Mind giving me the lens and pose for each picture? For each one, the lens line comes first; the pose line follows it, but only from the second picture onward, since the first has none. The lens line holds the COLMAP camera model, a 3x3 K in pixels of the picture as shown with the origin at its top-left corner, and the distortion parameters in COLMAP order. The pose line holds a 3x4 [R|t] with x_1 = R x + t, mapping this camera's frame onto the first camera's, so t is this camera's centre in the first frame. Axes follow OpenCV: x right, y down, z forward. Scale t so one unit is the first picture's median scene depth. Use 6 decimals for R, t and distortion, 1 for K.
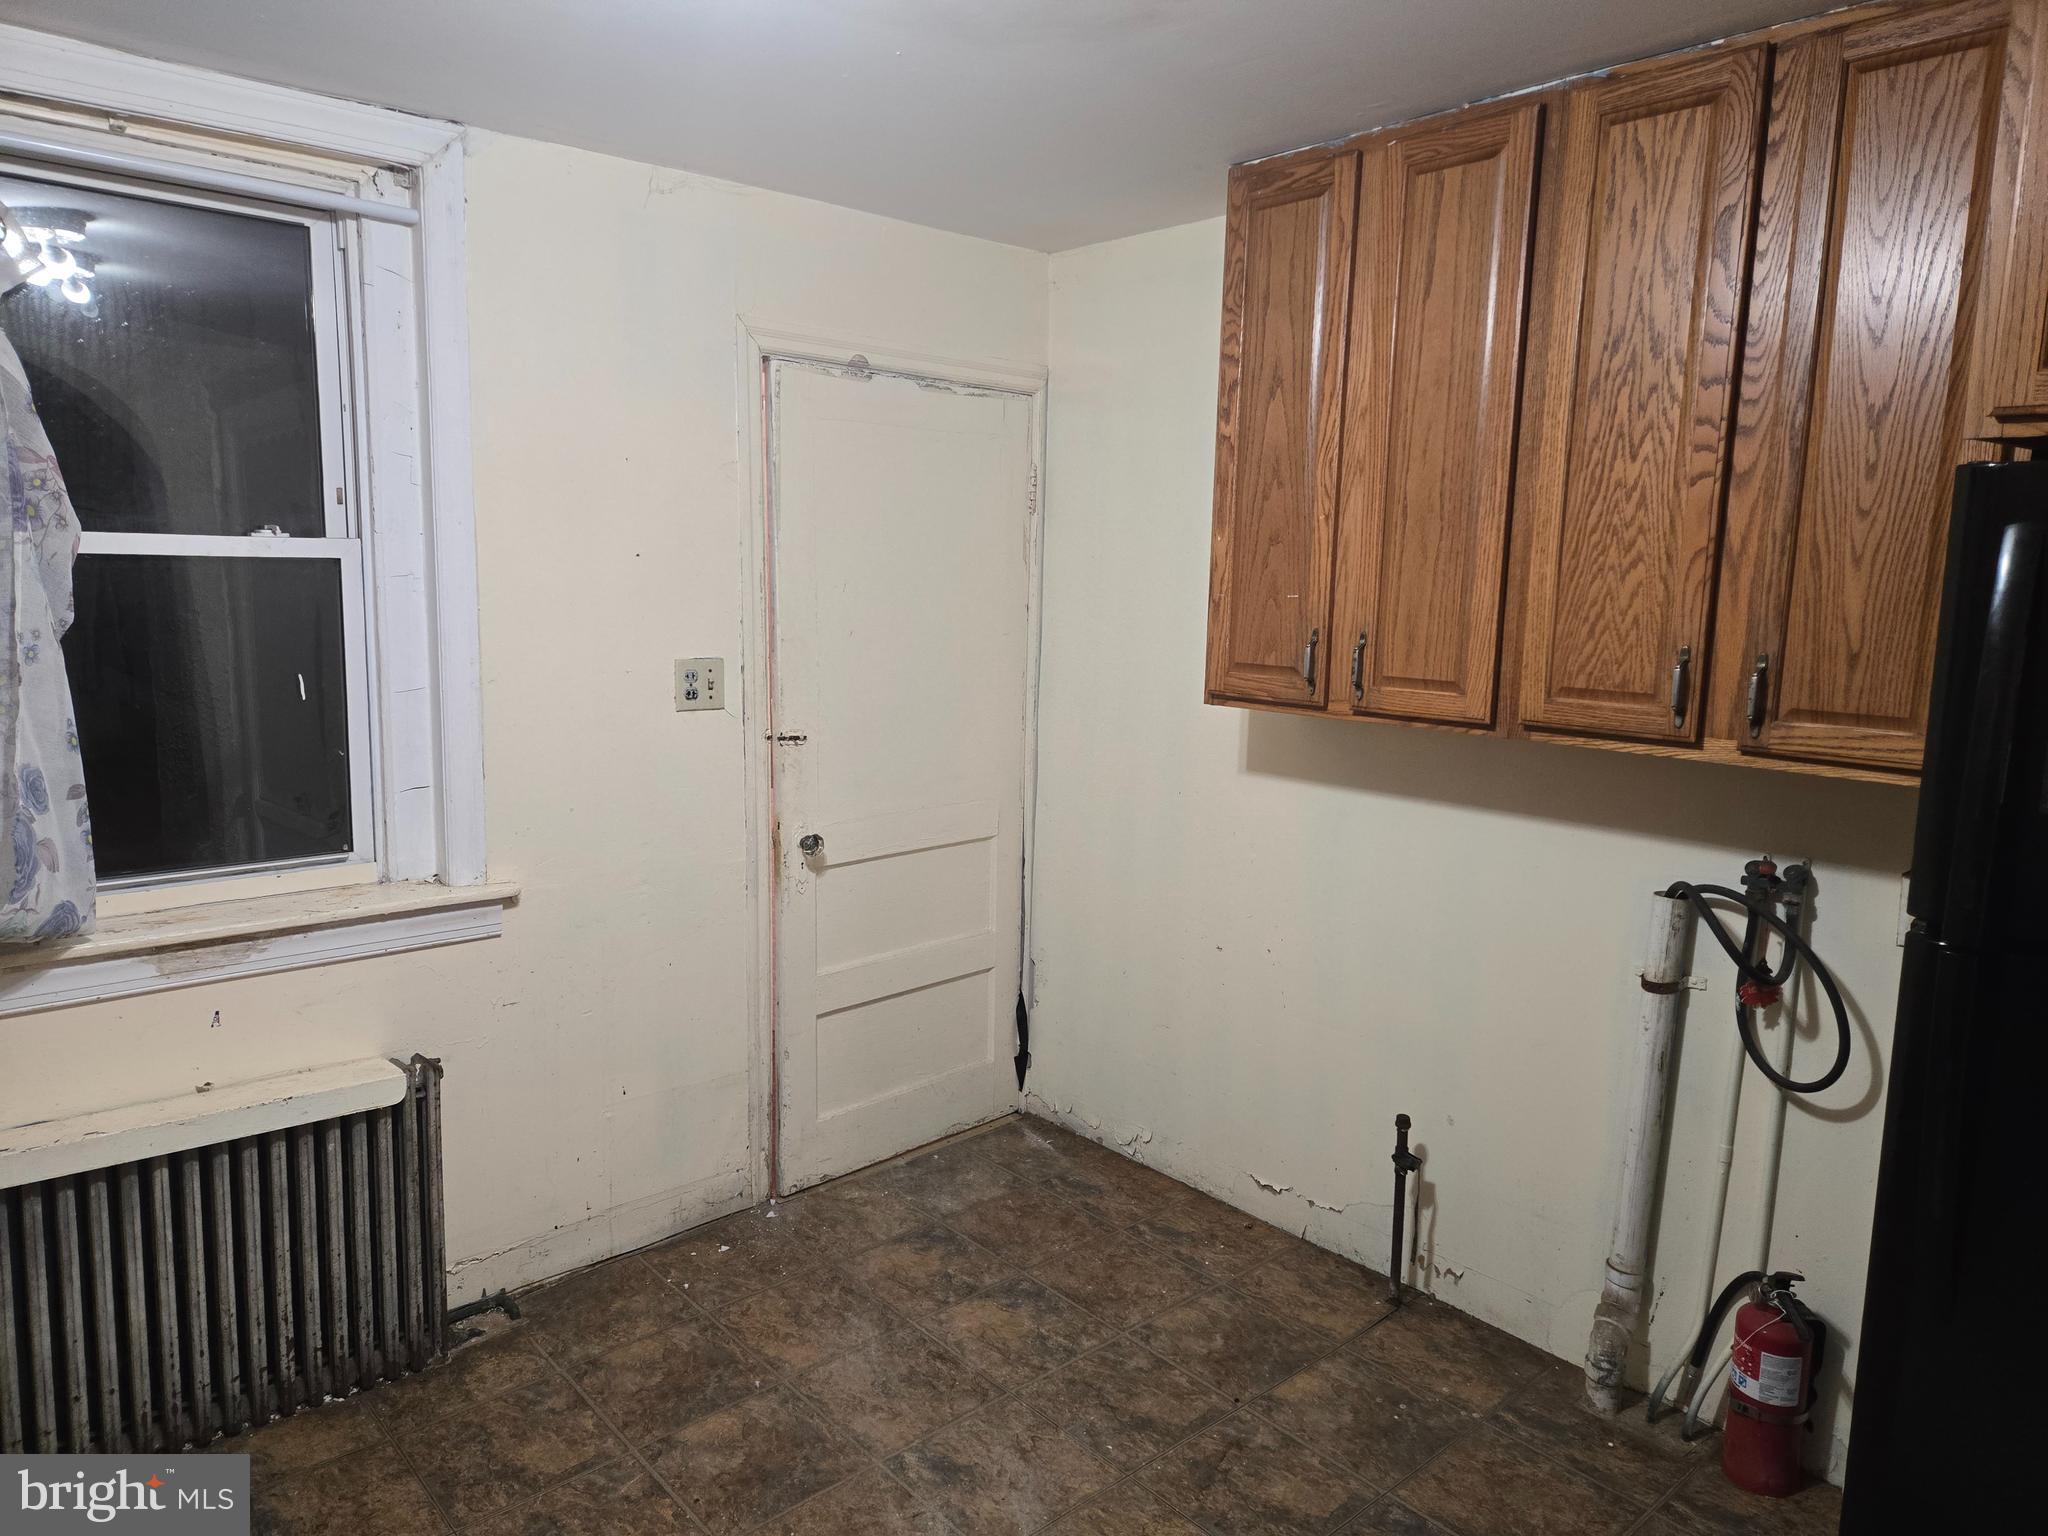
lens RADIAL K [[1356.6, 0, 989.6], [0, 1356.6, 760.5], [0, 0, 1]] dist [0.071802, -0.057535]
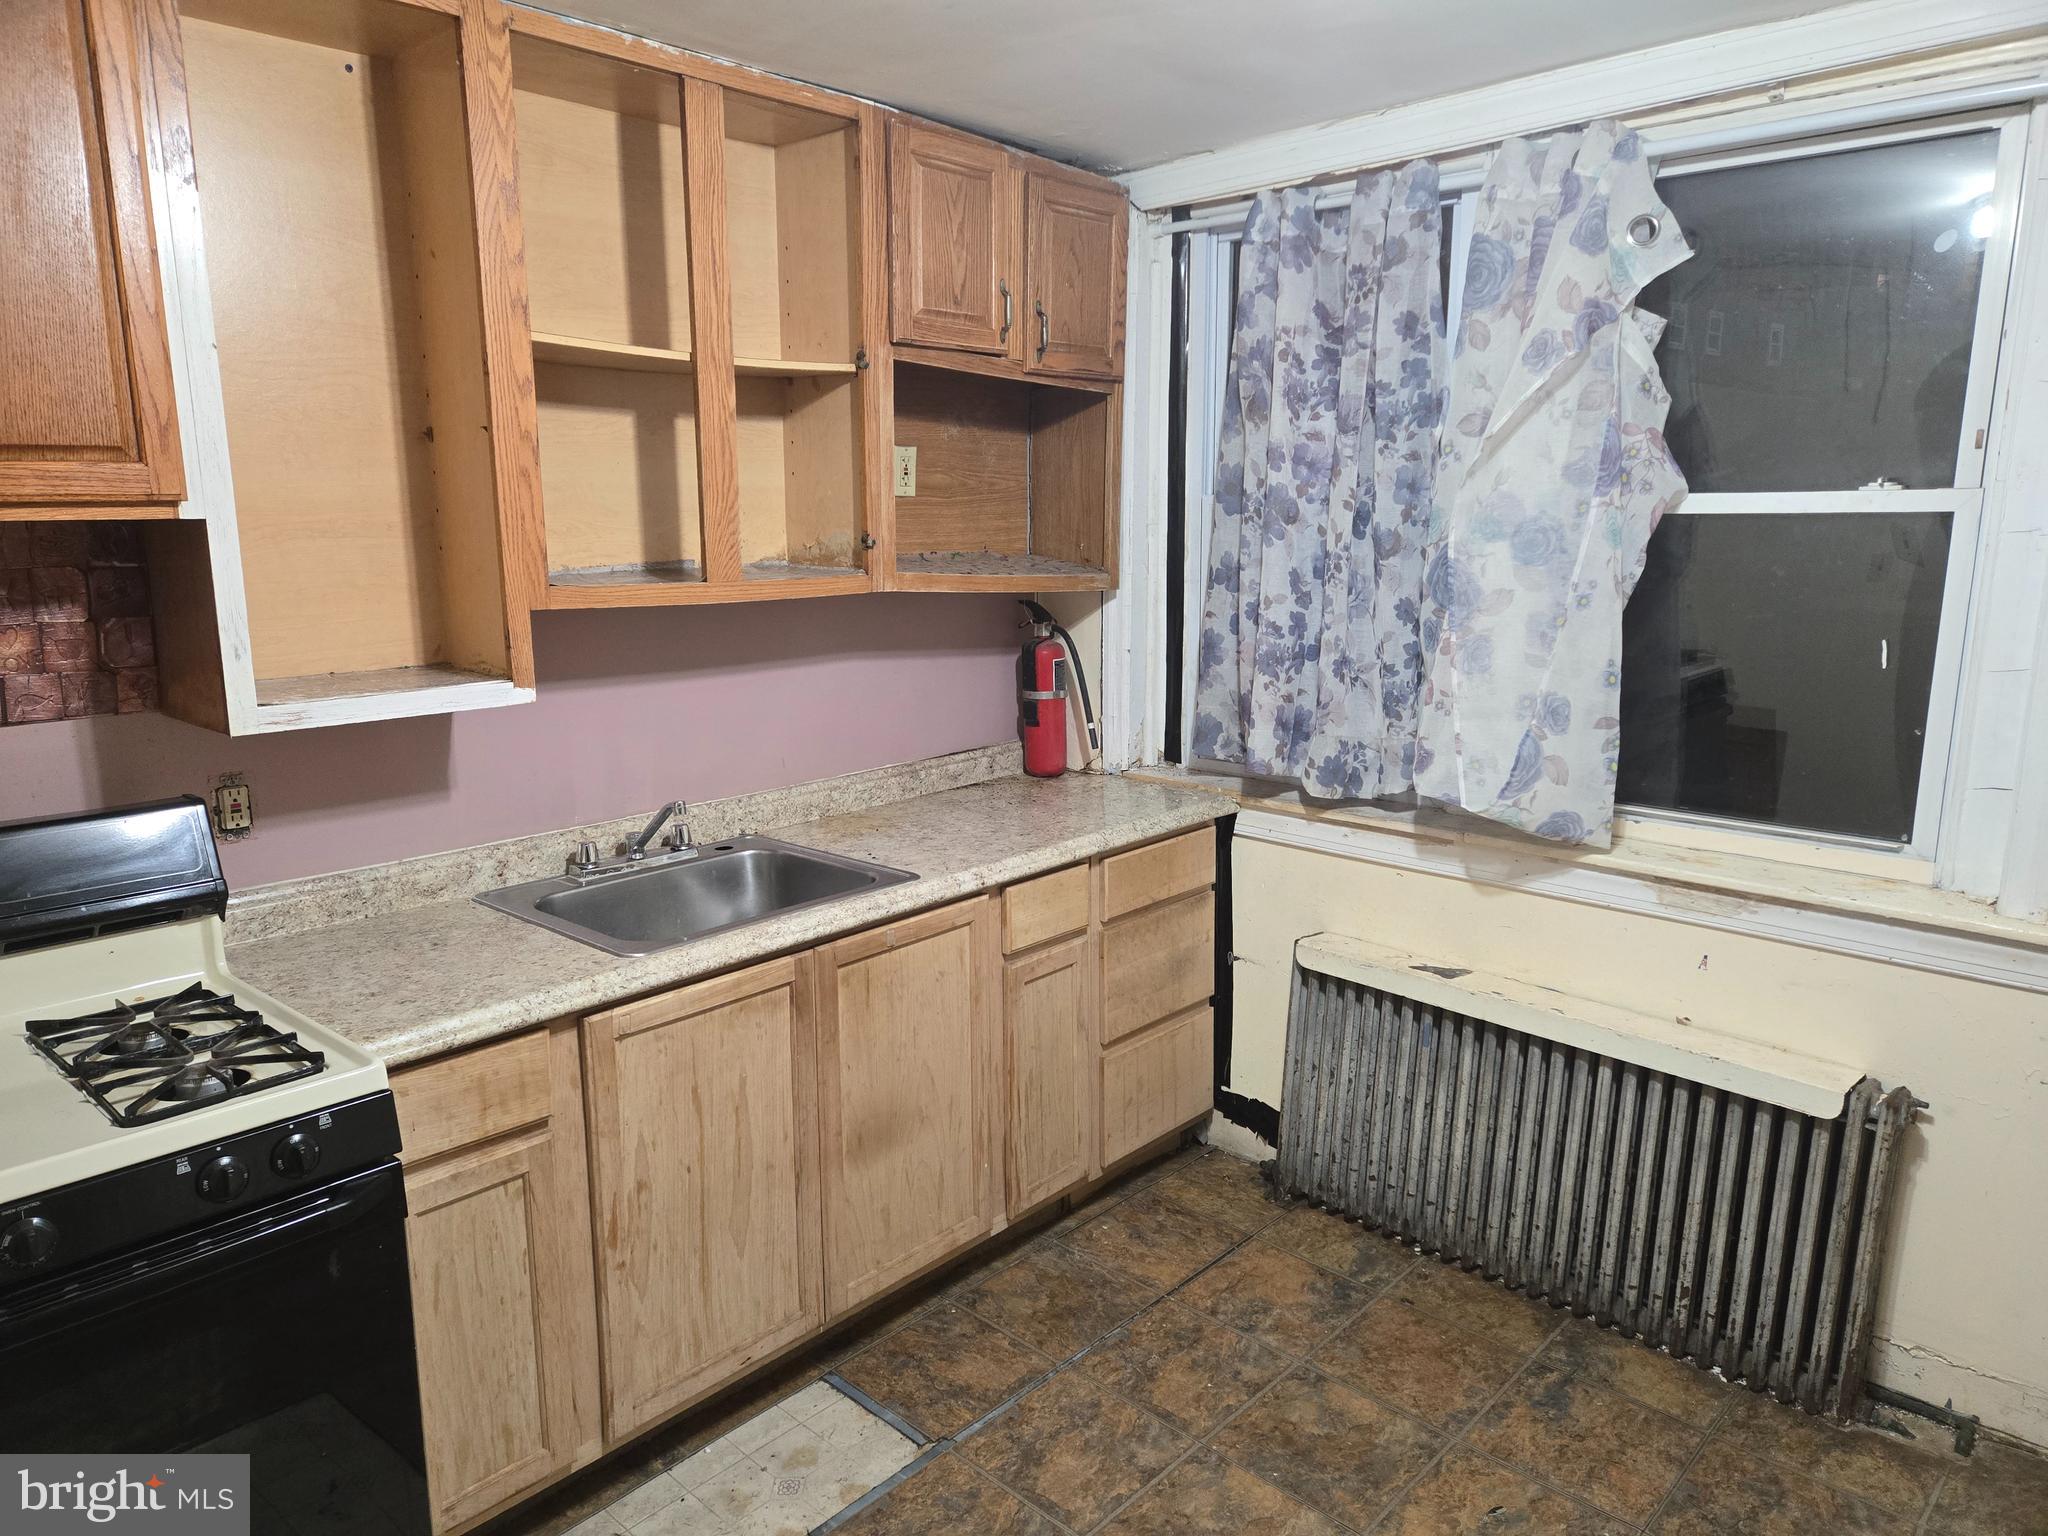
lens RADIAL K [[1356.6, 0, 1015.0], [0, 1356.6, 761.0], [0, 0, 1]] dist [0.071802, -0.057535]
pose [[0.089462, 0.163700, -0.982445, 0.386861], [-0.131589, 0.979696, 0.151259, -0.049674], [0.987259, 0.115747, 0.109187, 0.357542]]
